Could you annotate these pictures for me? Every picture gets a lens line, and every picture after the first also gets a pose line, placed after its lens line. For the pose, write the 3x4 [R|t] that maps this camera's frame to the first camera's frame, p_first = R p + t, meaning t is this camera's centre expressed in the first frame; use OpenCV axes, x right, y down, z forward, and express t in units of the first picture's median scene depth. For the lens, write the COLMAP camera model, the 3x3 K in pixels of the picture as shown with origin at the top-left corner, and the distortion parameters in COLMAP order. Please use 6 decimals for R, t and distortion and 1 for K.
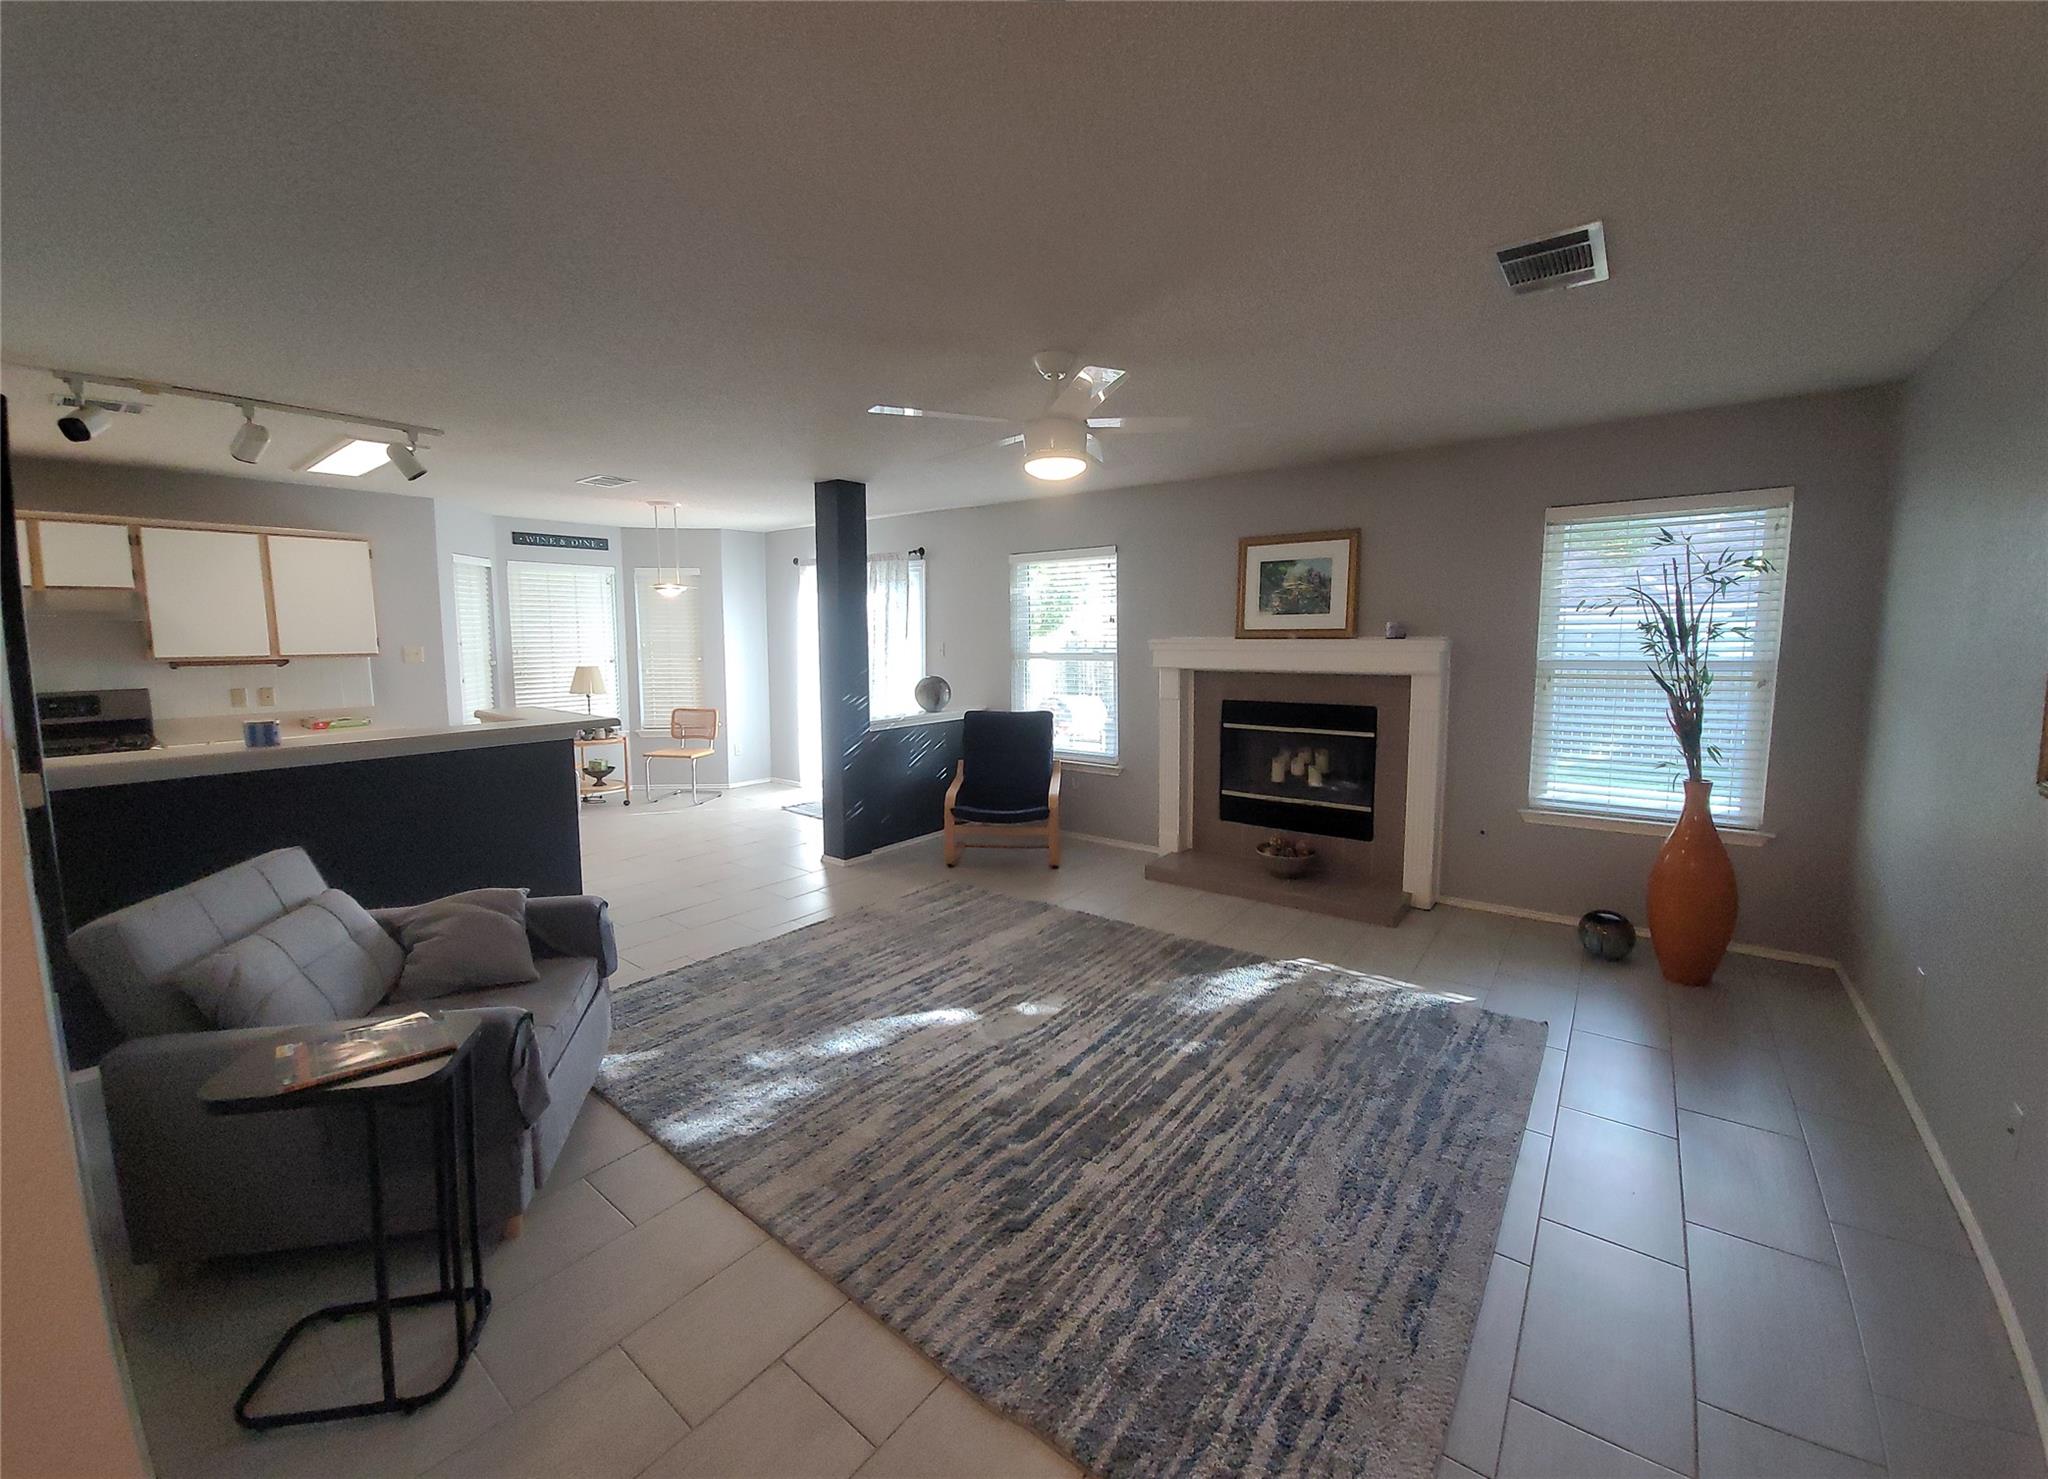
lens RADIAL K [[822.6, 0, 1022.4], [0, 822.6, 710.0], [0, 0, 1]] dist [-0.002776, -0.000041]
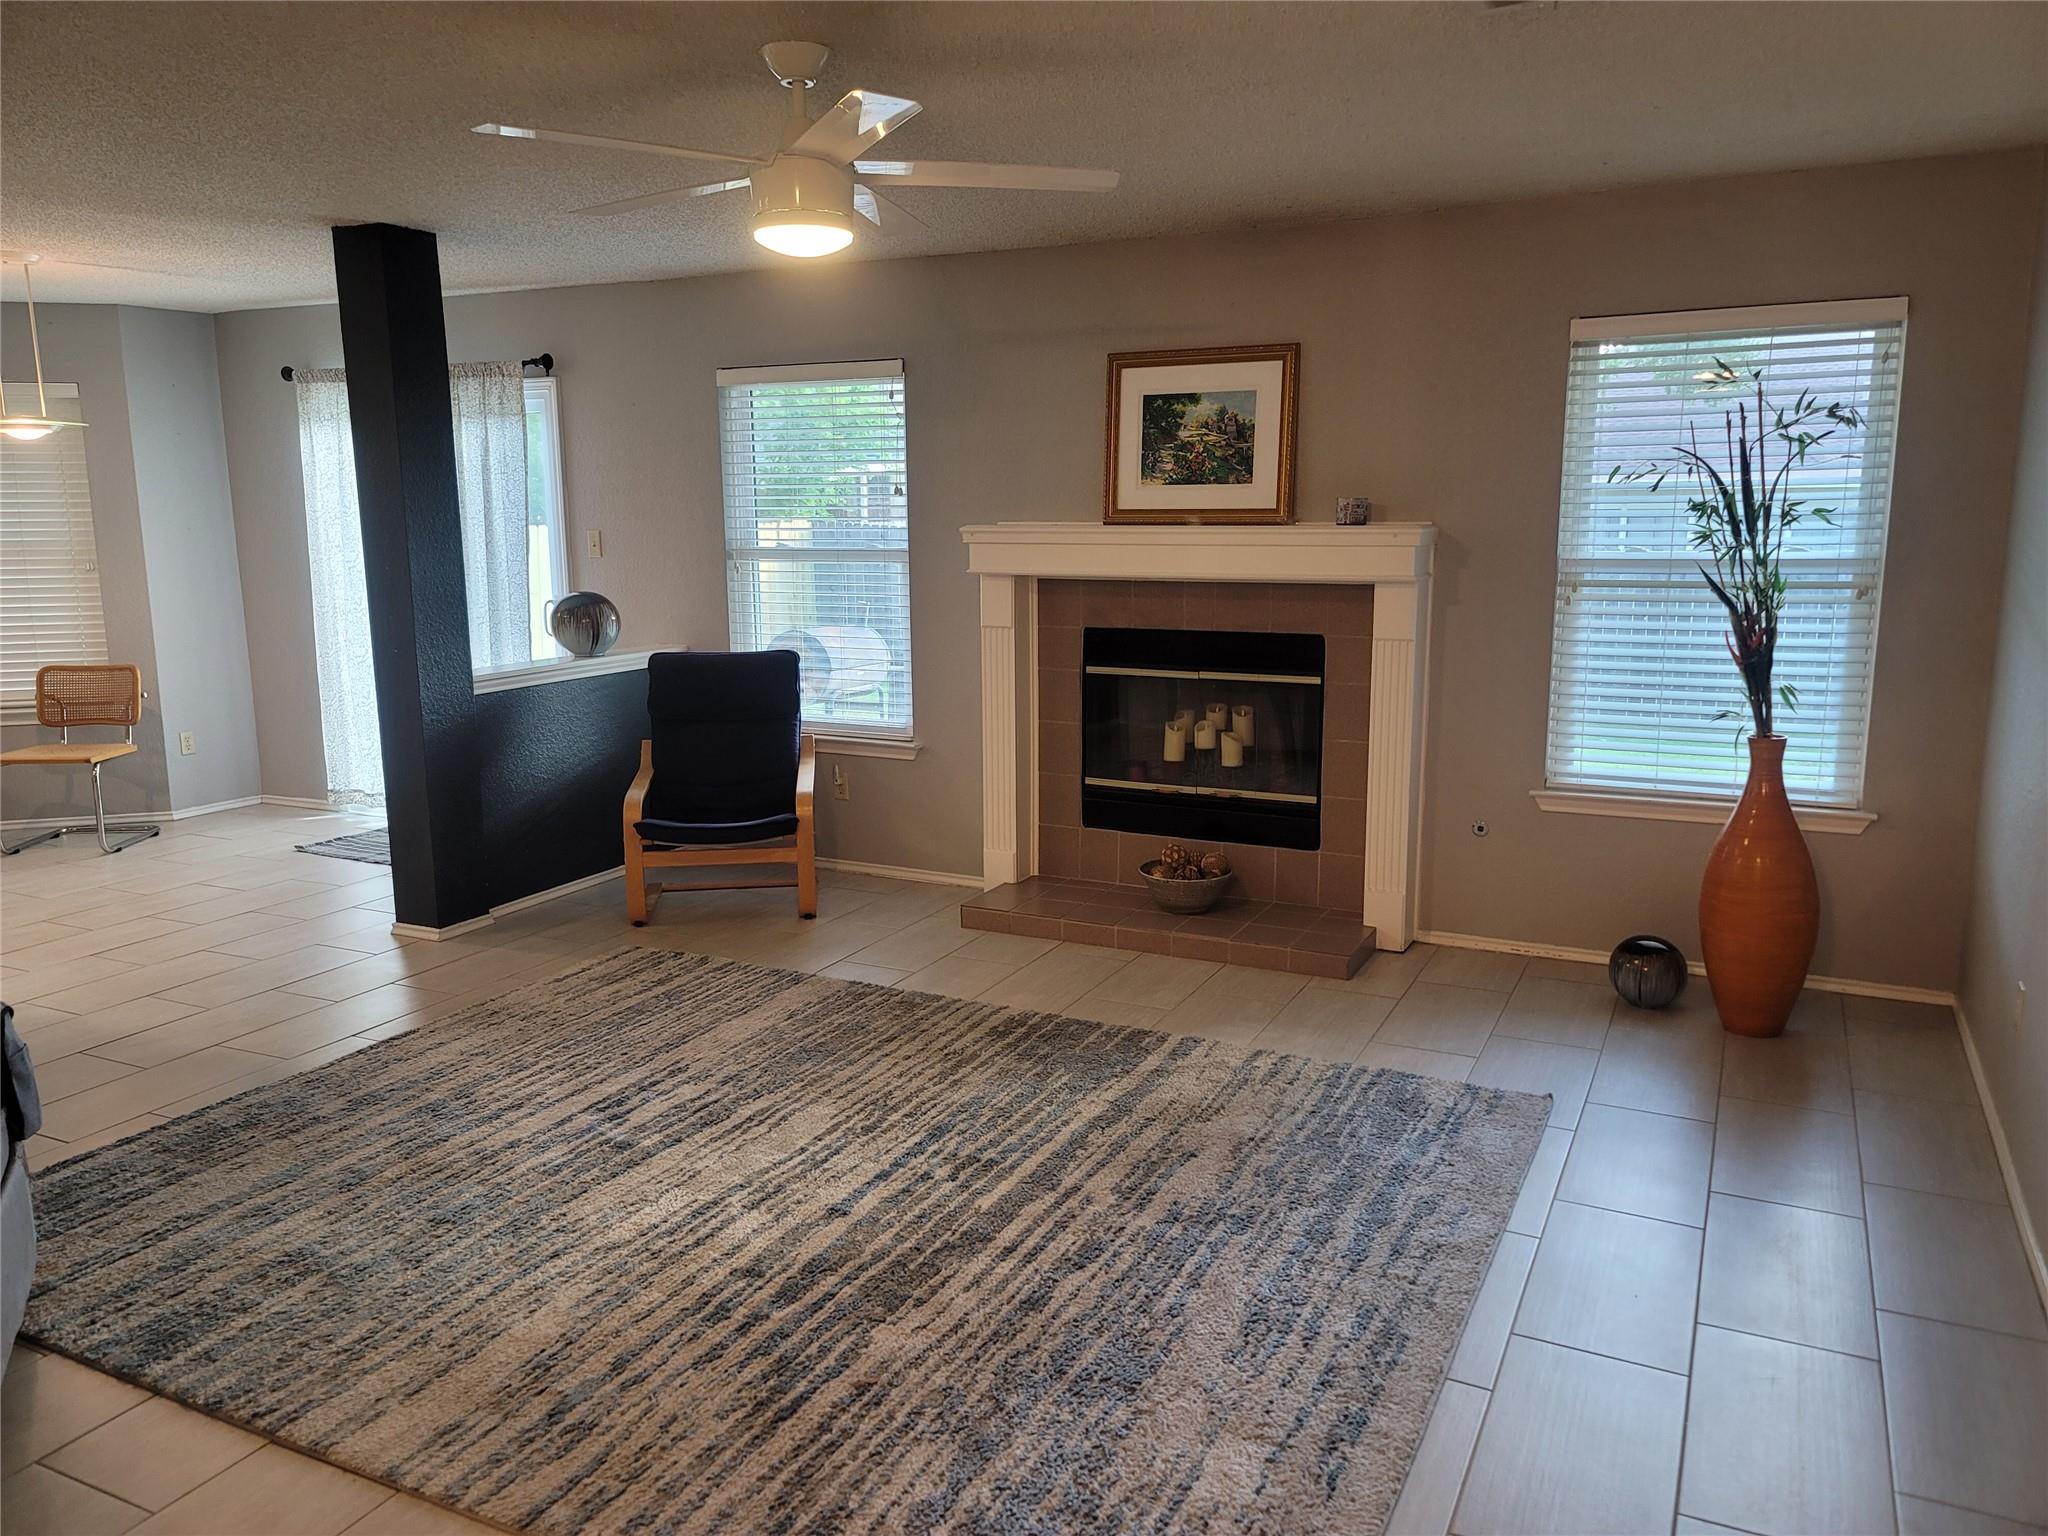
lens RADIAL K [[1495.4, 0, 1020.5], [0, 1495.4, 764.8], [0, 0, 1]] dist [0.004998, 0.001598]
pose [[0.982156, -0.026502, 0.186190, -0.010782], [0.013271, 0.997320, 0.071956, 0.010689], [-0.187598, -0.068201, 0.979875, -0.085275]]
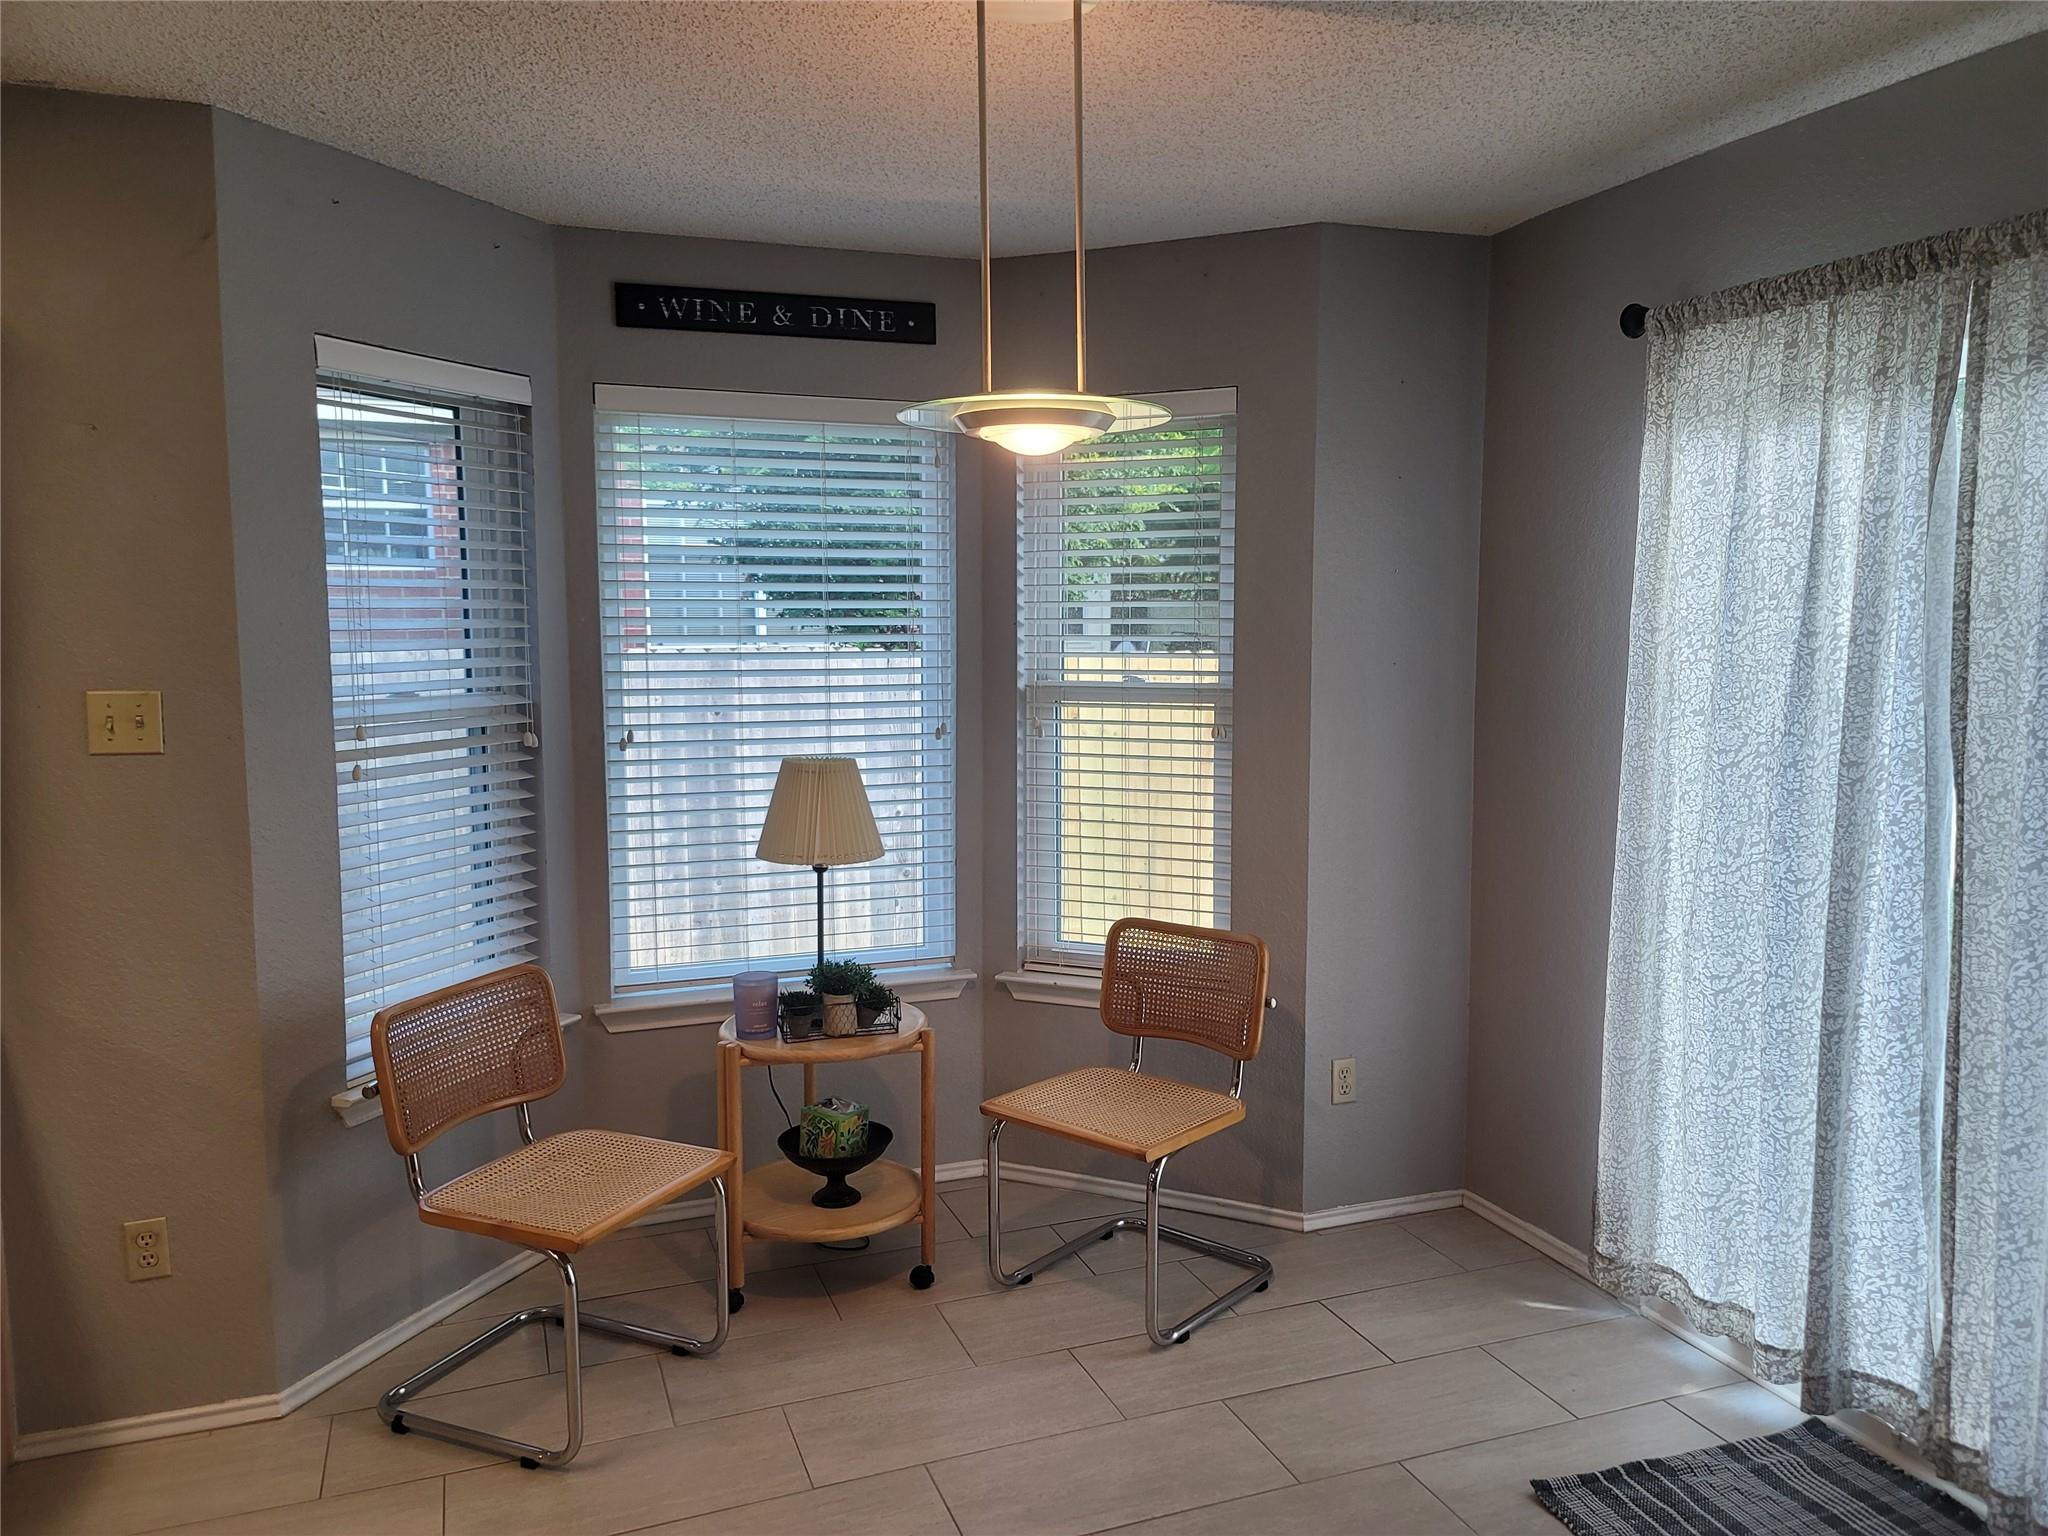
lens RADIAL K [[1495.4, 0, 1023.9], [0, 1495.4, 768.9], [0, 0, 1]] dist [0.004998, 0.001598]
pose [[0.842162, 0.054343, -0.536480, -0.479570], [-0.056480, 0.998326, 0.012464, -0.140550], [0.536259, 0.019804, 0.843821, 1.436116]]
